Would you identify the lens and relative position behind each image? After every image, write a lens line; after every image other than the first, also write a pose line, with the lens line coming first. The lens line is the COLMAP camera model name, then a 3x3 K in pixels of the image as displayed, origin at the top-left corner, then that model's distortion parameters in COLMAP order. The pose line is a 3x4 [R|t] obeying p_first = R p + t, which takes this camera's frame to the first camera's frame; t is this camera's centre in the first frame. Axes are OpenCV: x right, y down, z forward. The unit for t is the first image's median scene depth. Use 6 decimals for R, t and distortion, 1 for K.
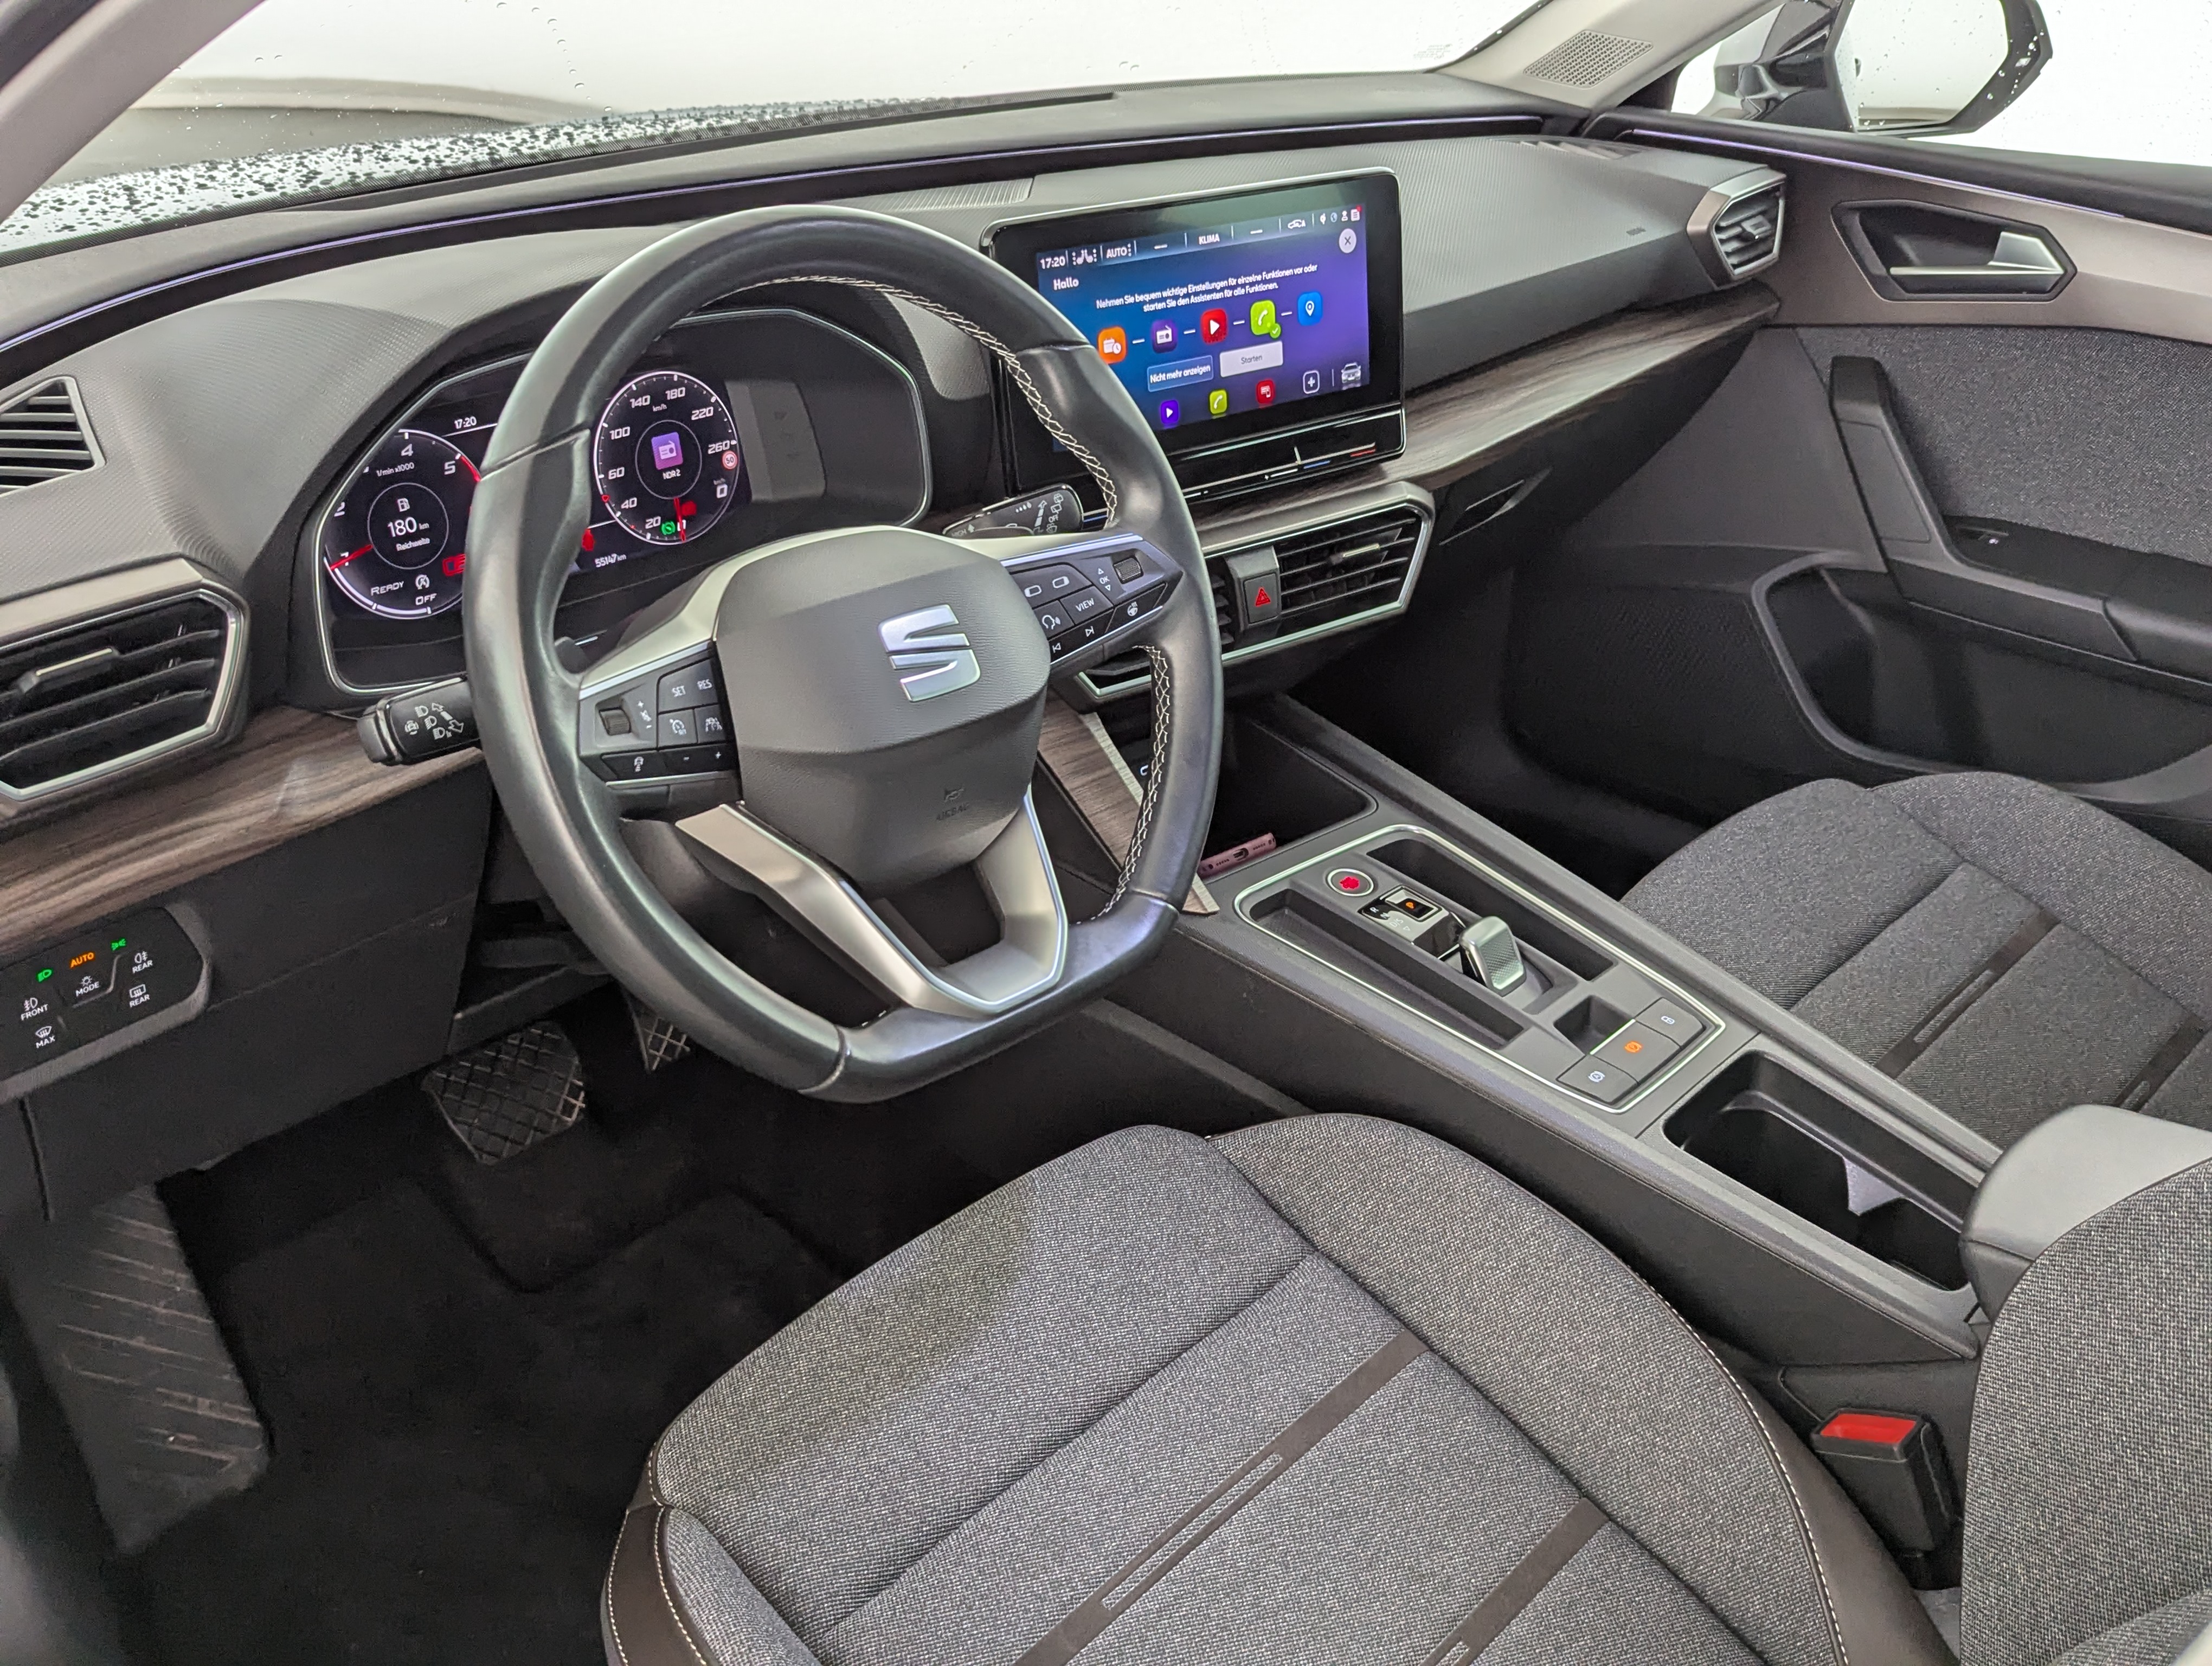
lens RADIAL K [[2016.7, 0, 1106.0], [0, 2016.7, 833.0], [0, 0, 1]] dist [0.041799, -0.017224]
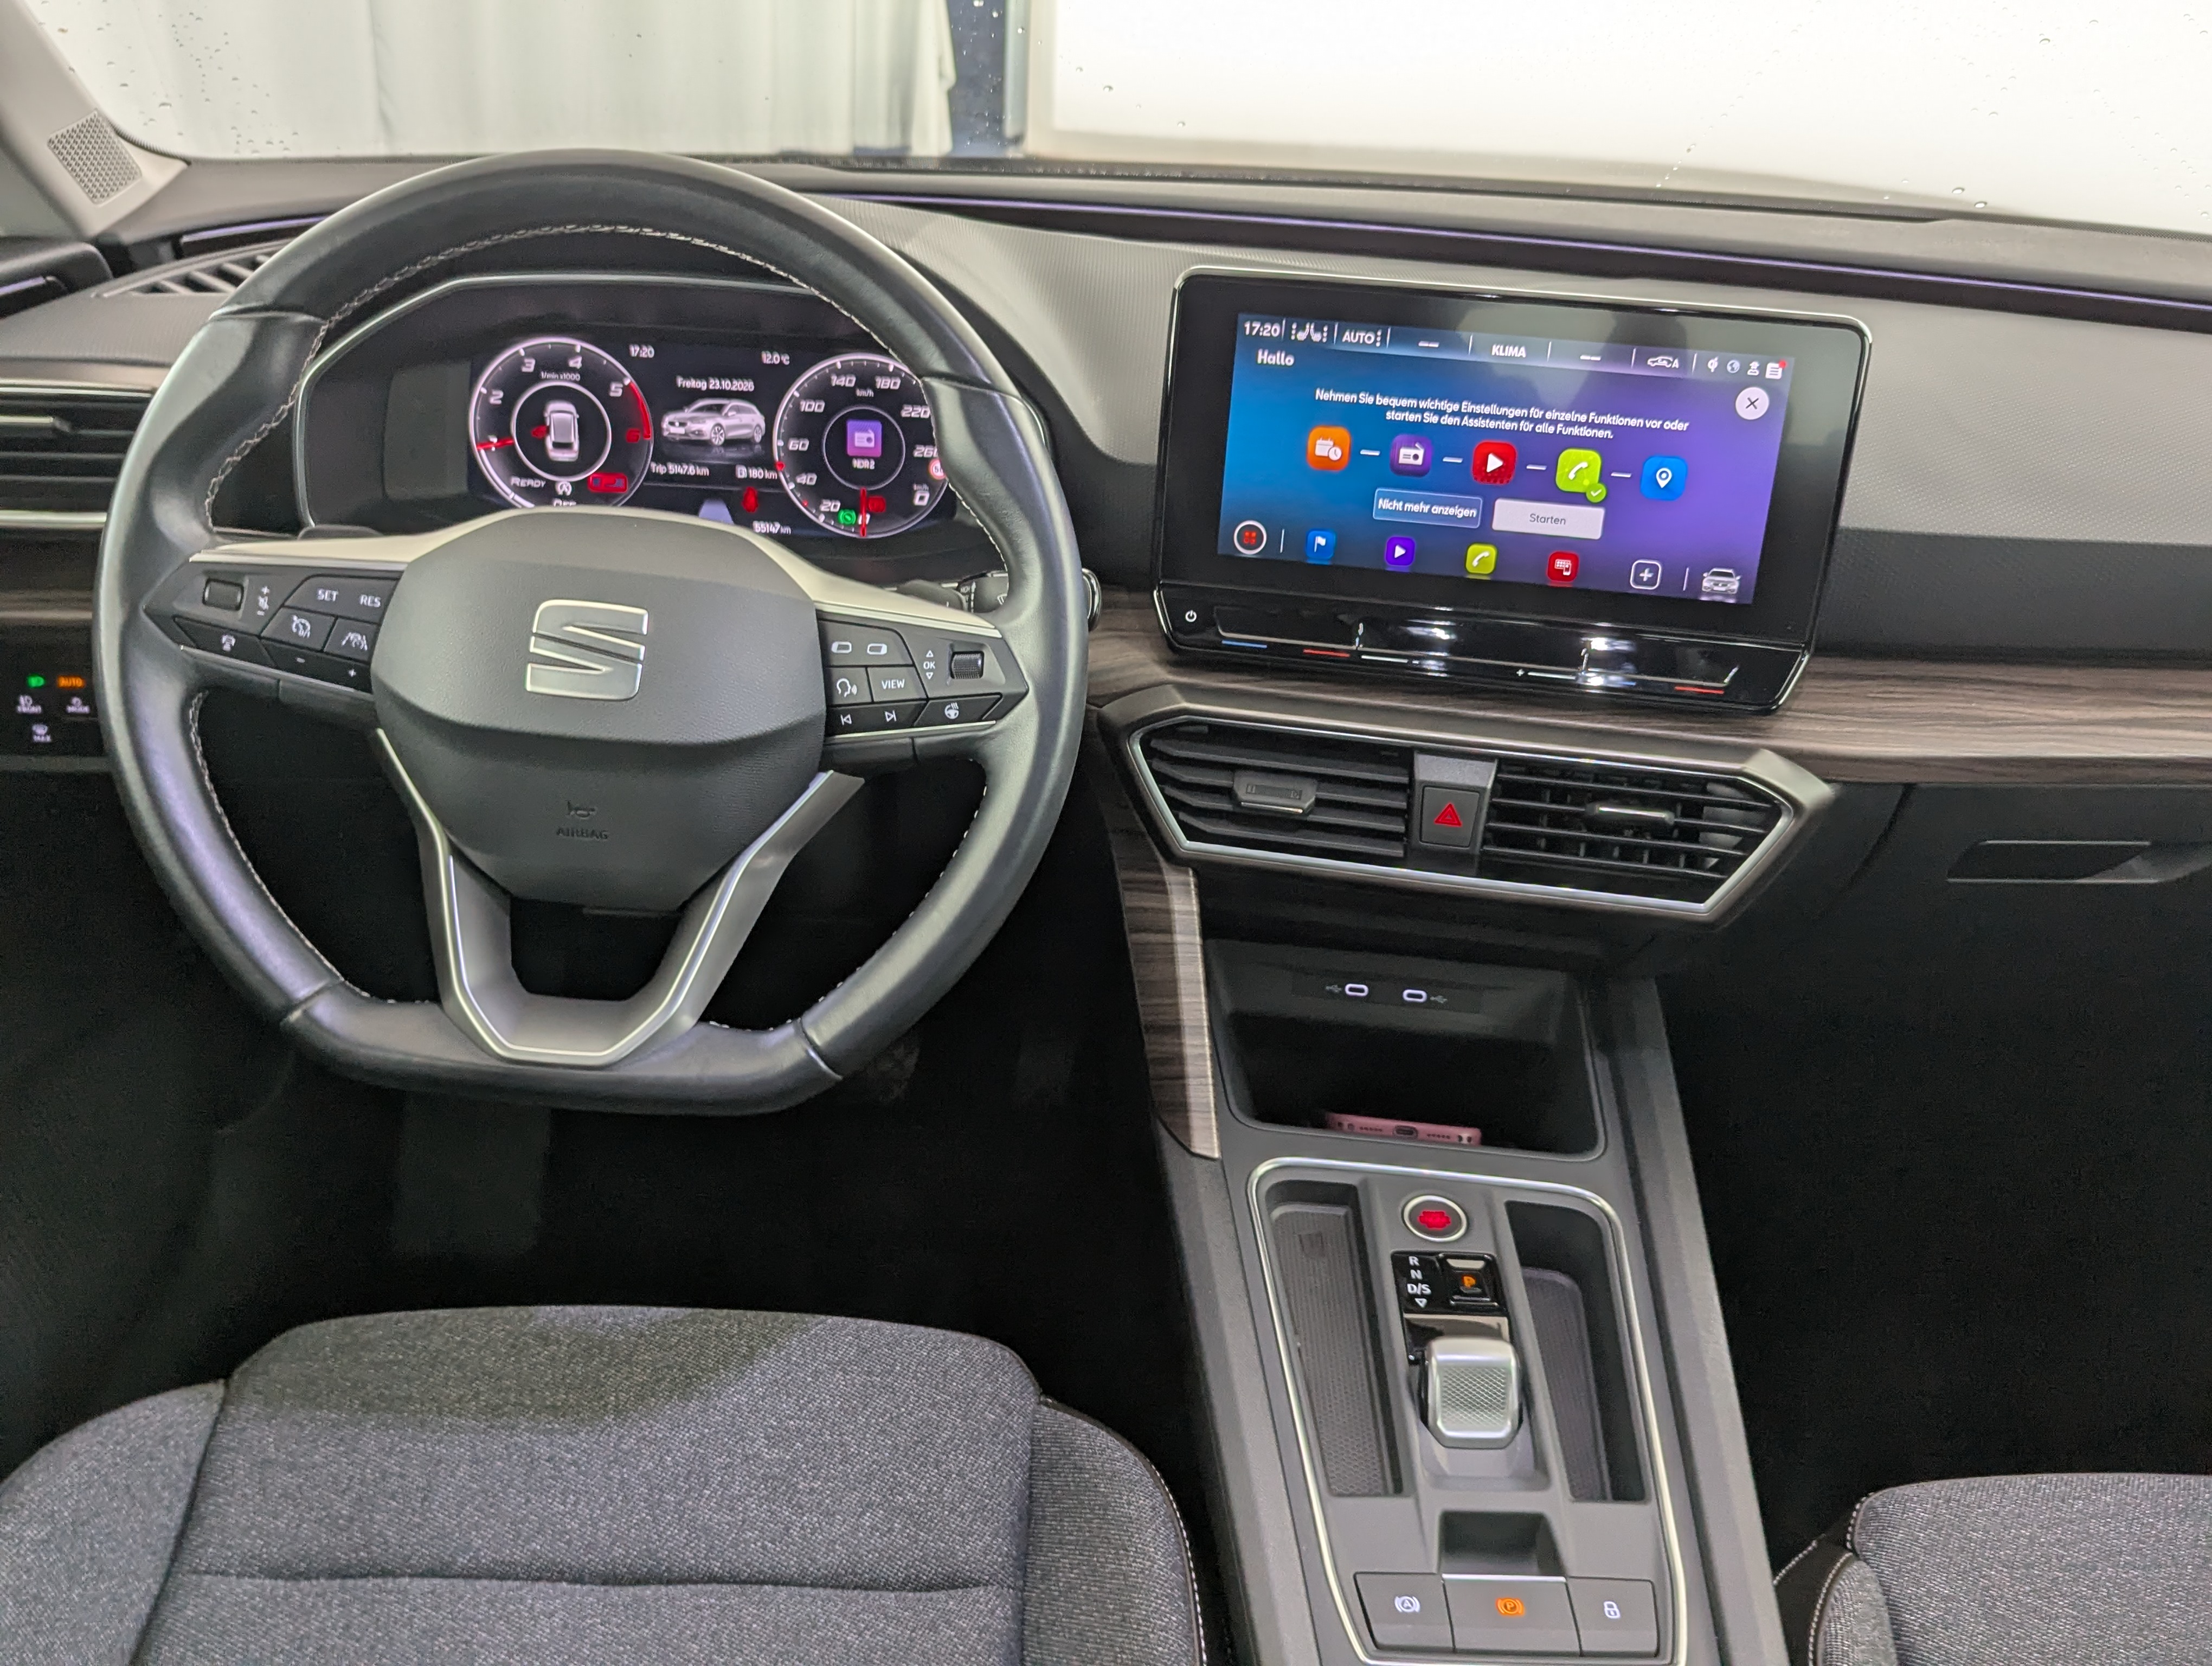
lens RADIAL K [[2016.7, 0, 1106.0], [0, 2016.7, 833.0], [0, 0, 1]] dist [0.041799, -0.017224]
pose [[0.691558, 0.341679, -0.636398, 0.516683], [-0.377580, 0.922090, 0.084758, -0.137576], [0.615776, 0.181676, 0.766690, 0.364530]]
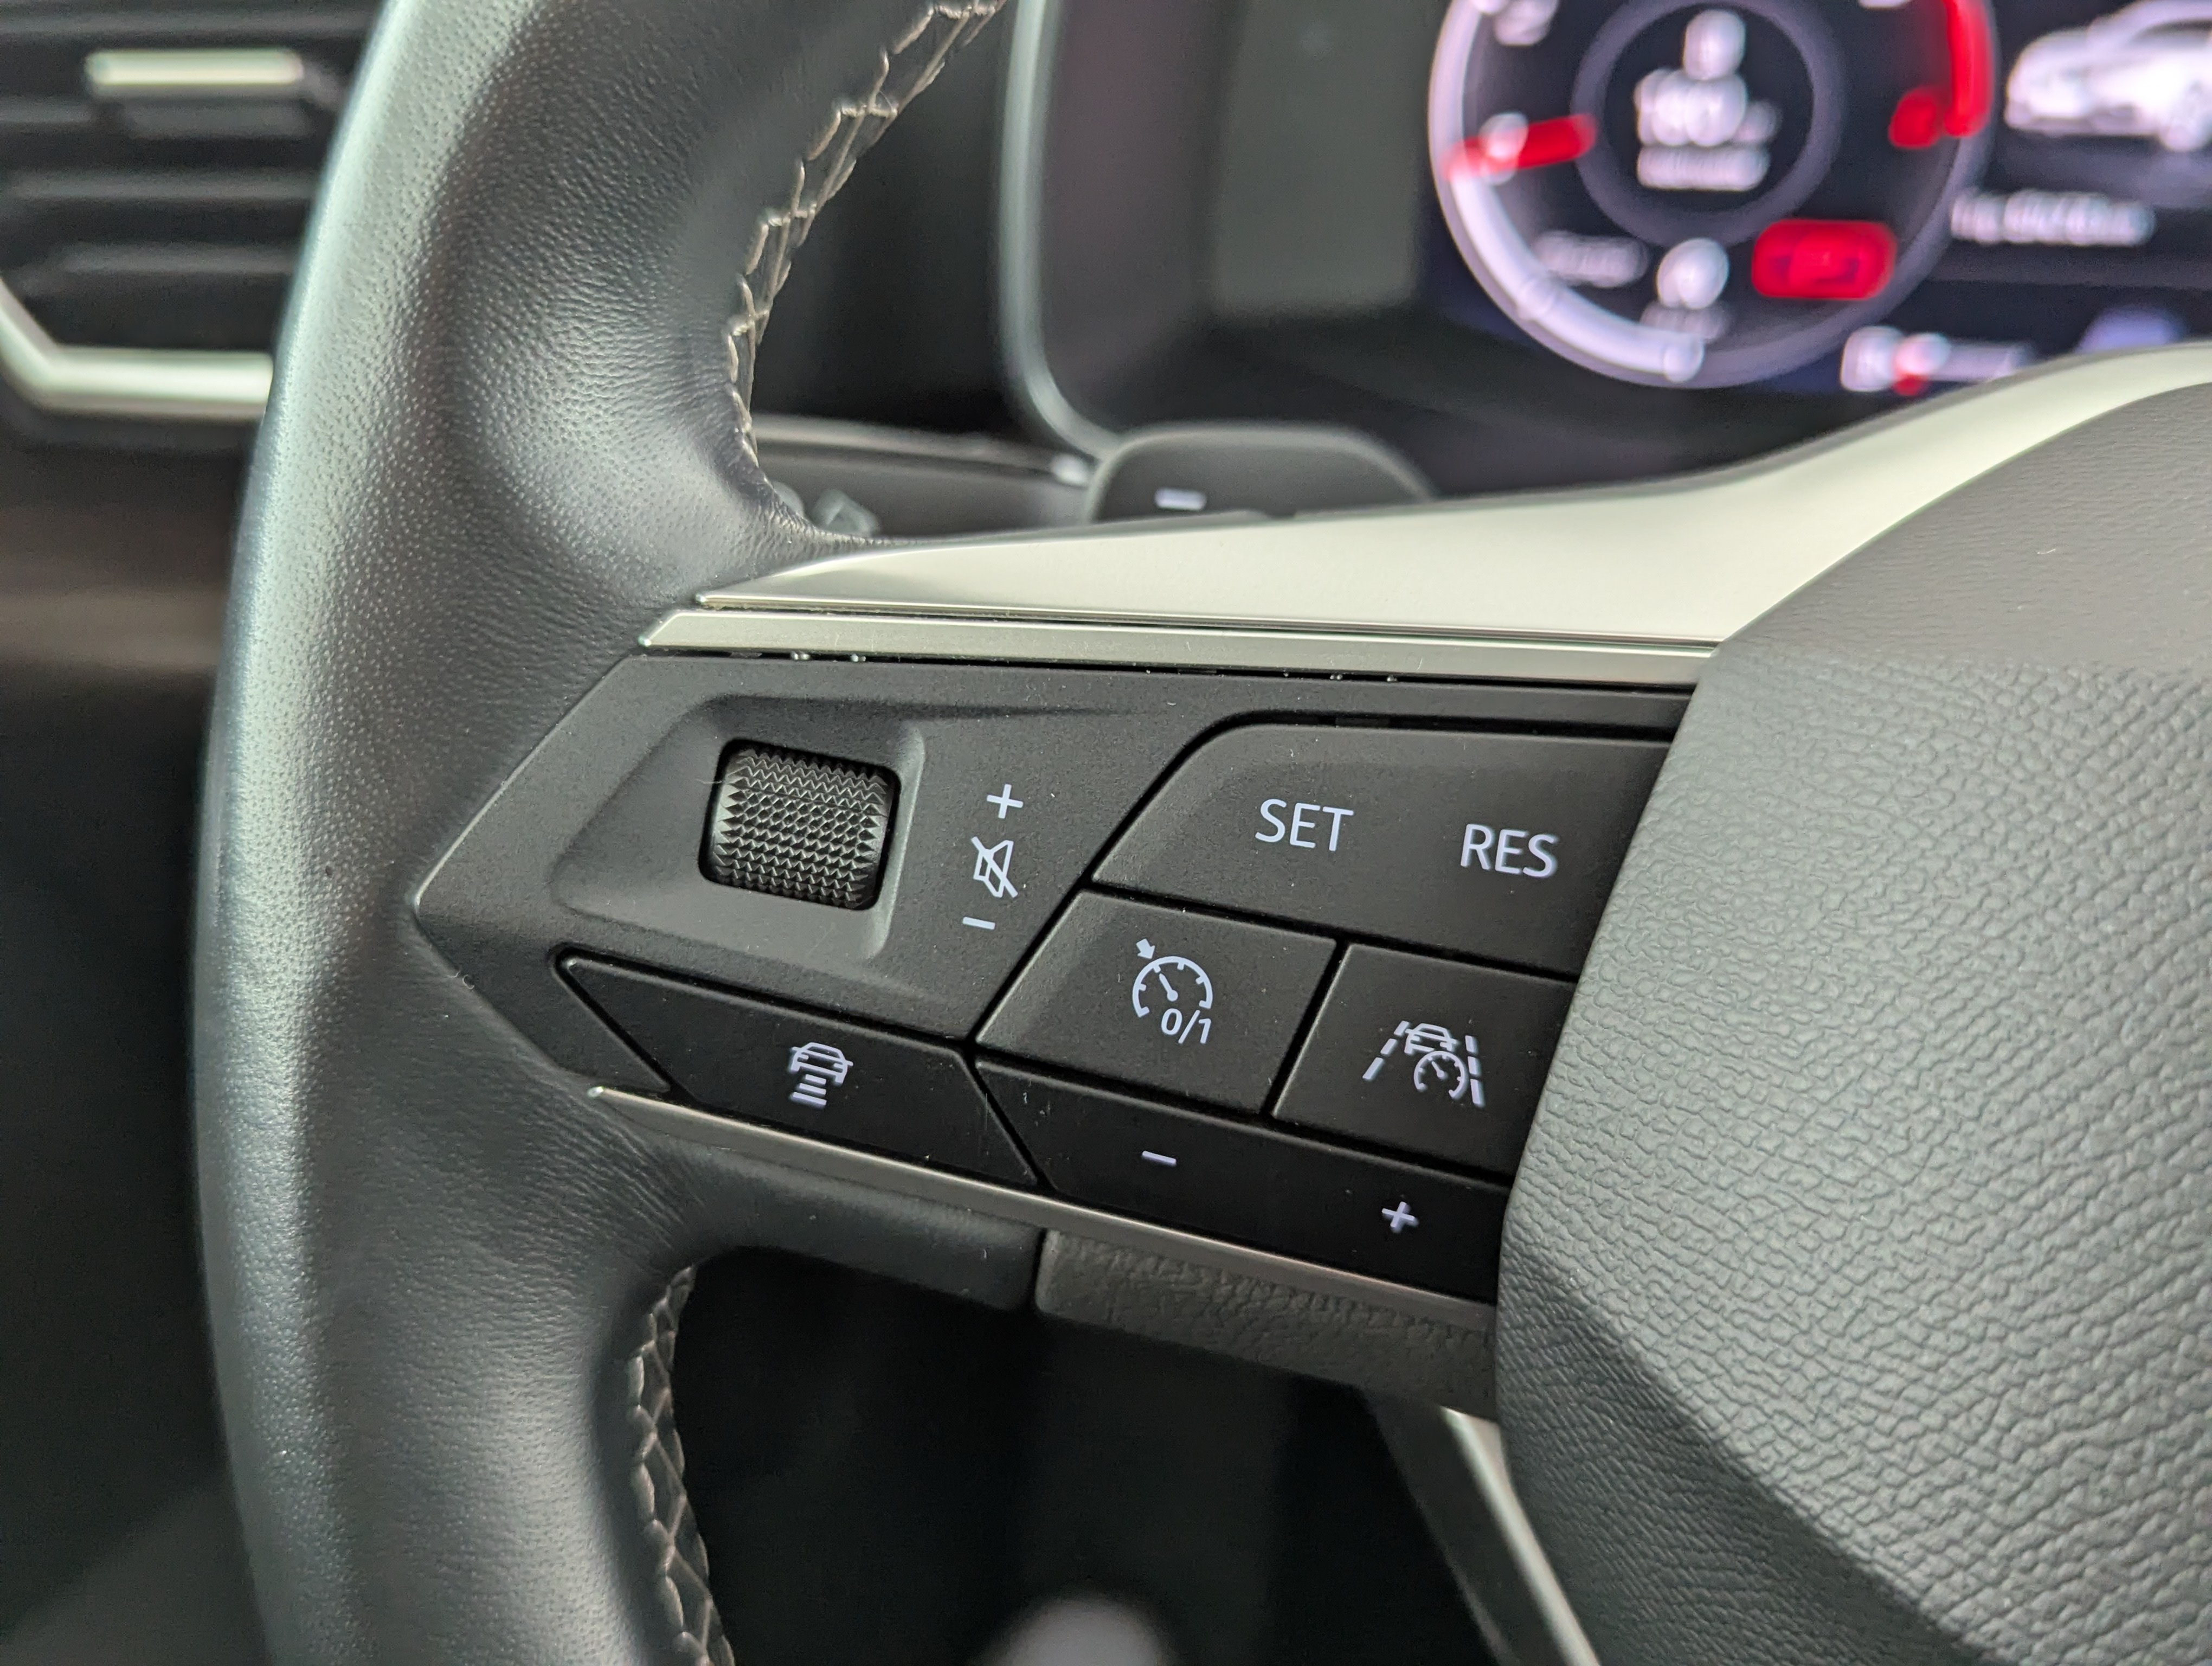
lens RADIAL K [[2191.5, 0, 1190.9], [0, 2191.5, 833.5], [0, 0, 1]] dist [0.001041, -0.008518]
pose [[0.529645, 0.414434, -0.740082, -0.048479], [-0.383832, 0.895171, 0.226589, -0.080914], [0.756405, 0.164055, 0.633196, 0.628121]]
